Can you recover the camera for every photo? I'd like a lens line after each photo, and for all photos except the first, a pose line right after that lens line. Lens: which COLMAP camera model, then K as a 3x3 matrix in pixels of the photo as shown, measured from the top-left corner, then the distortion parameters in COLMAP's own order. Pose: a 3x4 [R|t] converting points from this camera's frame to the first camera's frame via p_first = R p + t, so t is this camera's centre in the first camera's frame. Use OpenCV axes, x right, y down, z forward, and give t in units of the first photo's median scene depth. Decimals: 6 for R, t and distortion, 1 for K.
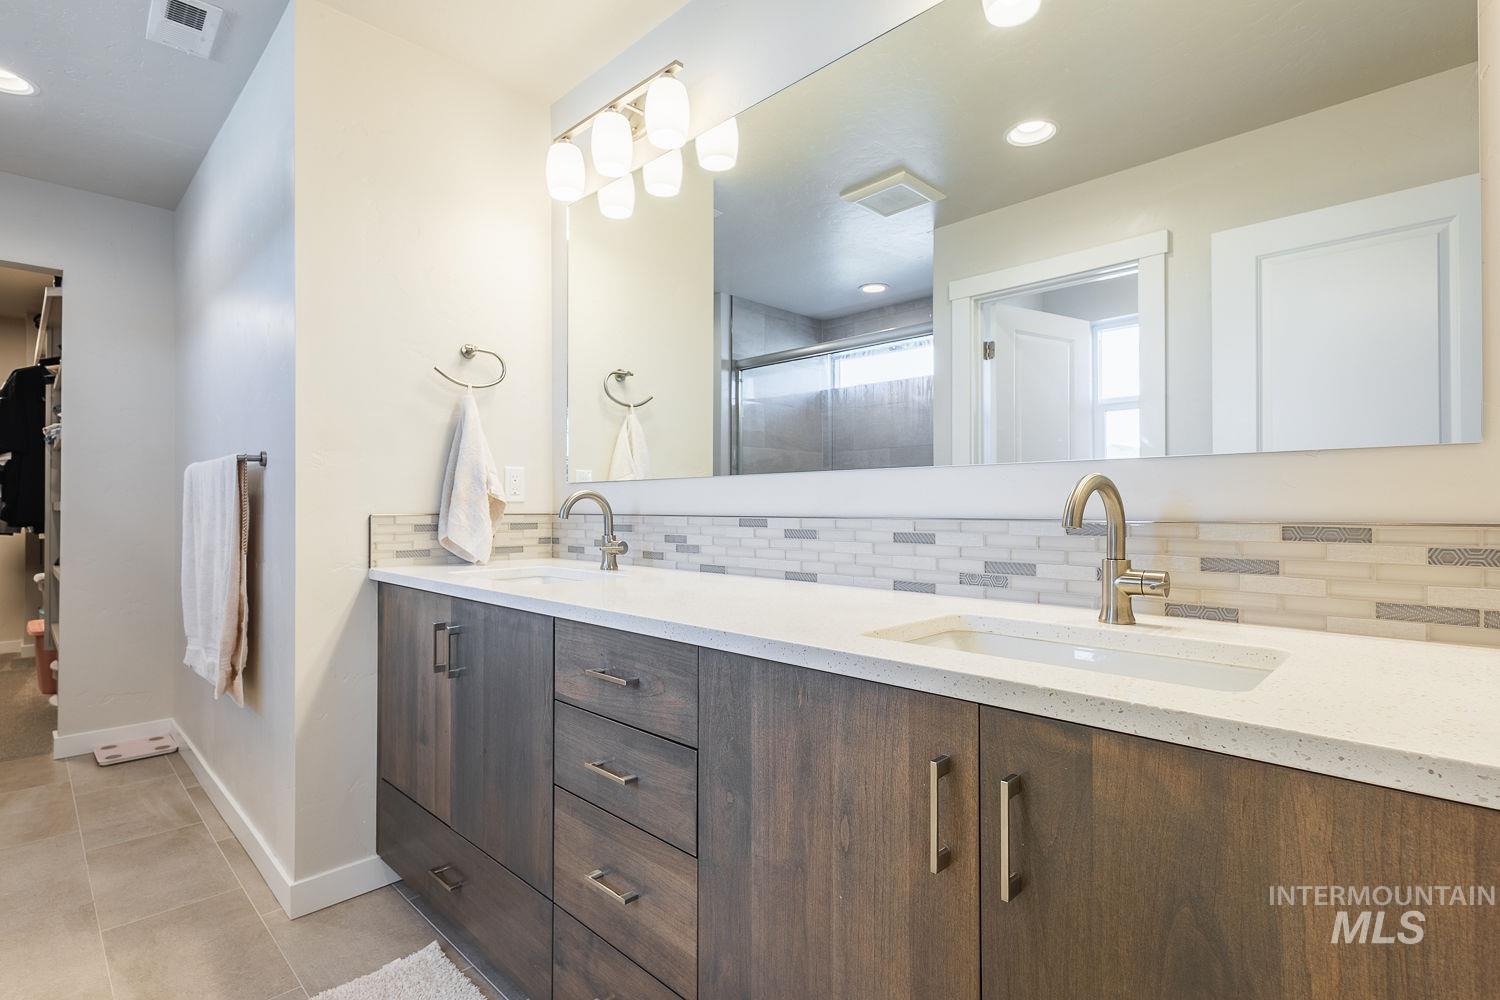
lens RADIAL K [[721.5, 0, 750.0], [0, 721.5, 500.0], [0, 0, 1]] dist [0.002733, 0.000098]
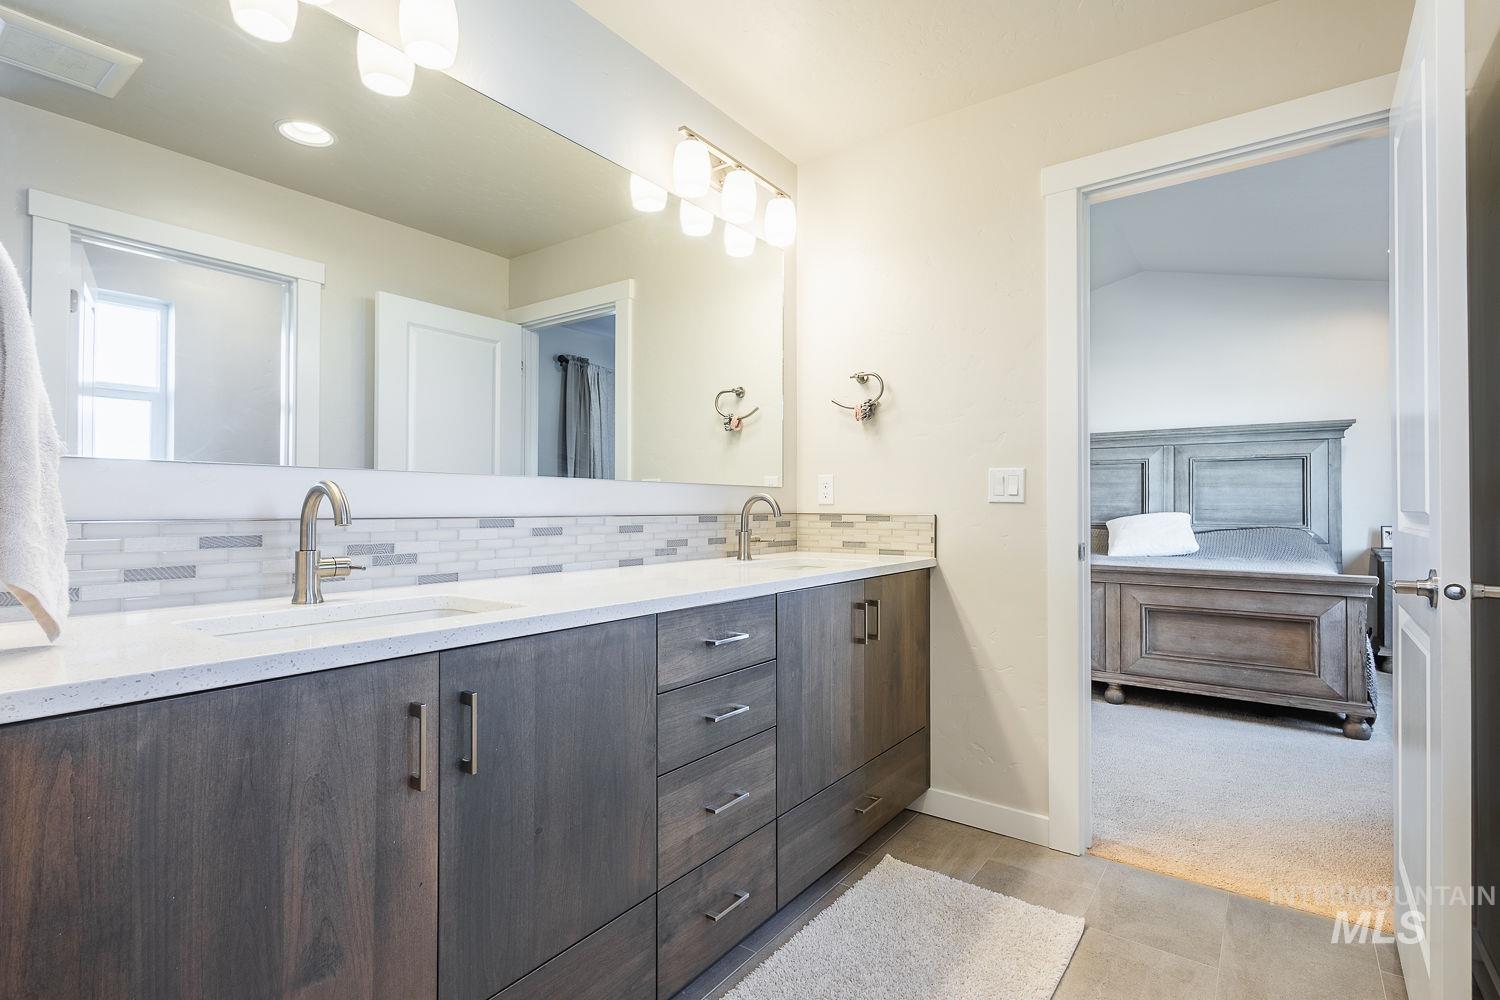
lens RADIAL K [[721.5, 0, 750.0], [0, 721.5, 500.0], [0, 0, 1]] dist [0.002733, 0.000098]
pose [[-0.143534, 0.011816, 0.989575, -1.249728], [-0.009879, 0.999862, -0.013372, 0.011226], [-0.989596, -0.011695, -0.143397, 0.972619]]
